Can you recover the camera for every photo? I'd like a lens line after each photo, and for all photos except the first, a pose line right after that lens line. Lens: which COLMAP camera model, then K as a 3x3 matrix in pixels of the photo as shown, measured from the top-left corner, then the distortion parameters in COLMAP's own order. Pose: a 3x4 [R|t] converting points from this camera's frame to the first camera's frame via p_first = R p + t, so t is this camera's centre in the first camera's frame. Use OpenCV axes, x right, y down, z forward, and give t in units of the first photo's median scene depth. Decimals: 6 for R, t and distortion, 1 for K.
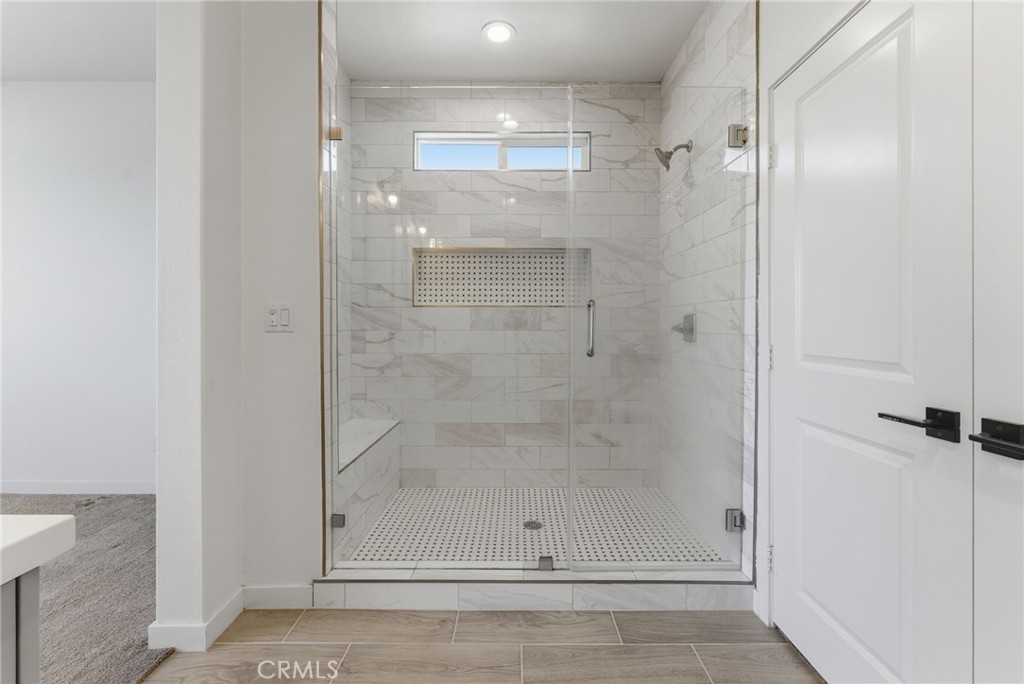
lens RADIAL K [[425.5, 0, 514.5], [0, 425.5, 331.0], [0, 0, 1]] dist [-0.006159, 0.000767]
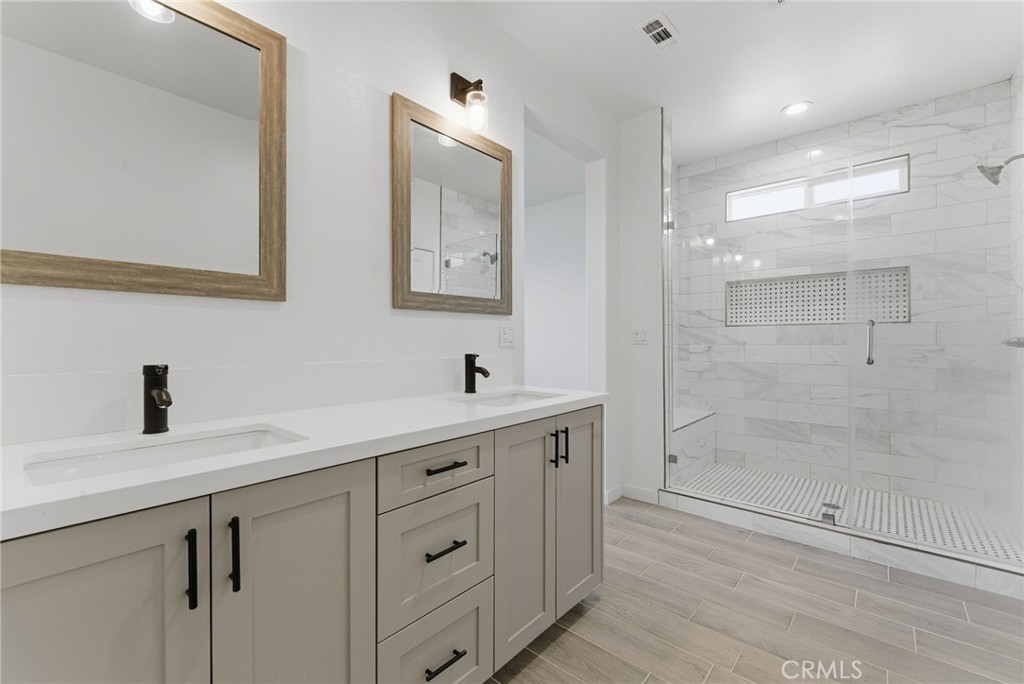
lens RADIAL K [[425.5, 0, 514.5], [0, 425.5, 338.3], [0, 0, 1]] dist [-0.006159, 0.000767]
pose [[0.750801, -0.007028, -0.660491, 0.137944], [-0.006091, 0.999827, -0.017562, 0.006484], [0.660500, 0.017209, 0.750628, -0.417067]]
